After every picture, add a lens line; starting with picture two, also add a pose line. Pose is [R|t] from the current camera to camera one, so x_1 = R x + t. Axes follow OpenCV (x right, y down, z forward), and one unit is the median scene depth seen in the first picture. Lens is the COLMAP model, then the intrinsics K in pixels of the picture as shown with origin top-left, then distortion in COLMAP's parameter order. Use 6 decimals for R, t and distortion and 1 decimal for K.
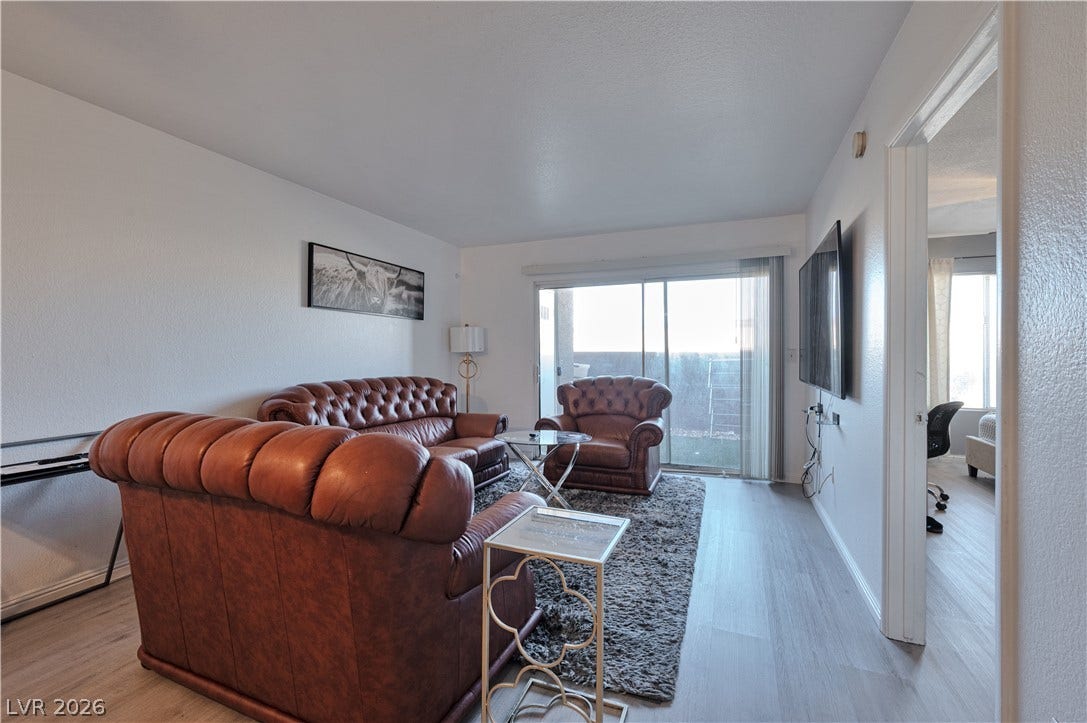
lens RADIAL K [[471.0, 0, 545.1], [0, 471.0, 355.5], [0, 0, 1]] dist [-0.001103, -0.000090]
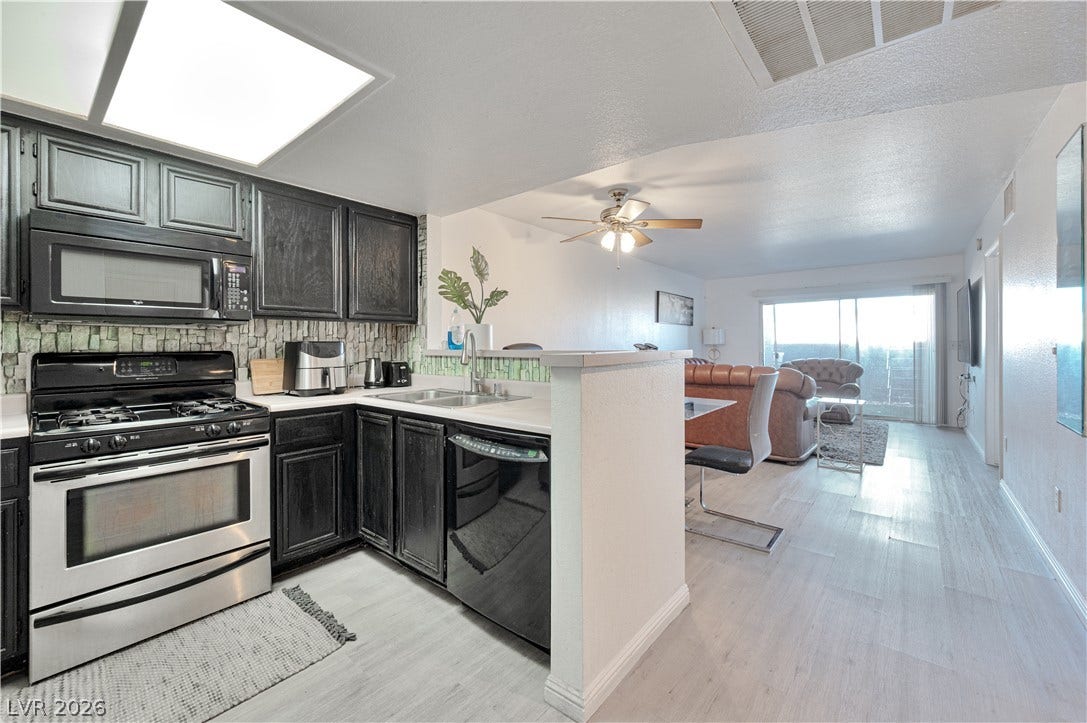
lens RADIAL K [[435.1, 0, 544.0], [0, 435.1, 343.5], [0, 0, 1]] dist [-0.001631, -0.000029]
pose [[0.948845, -0.003649, -0.315722, -0.307833], [0.001338, 0.999971, -0.007535, 0.002390], [0.315740, 0.006727, 0.948822, -0.788824]]
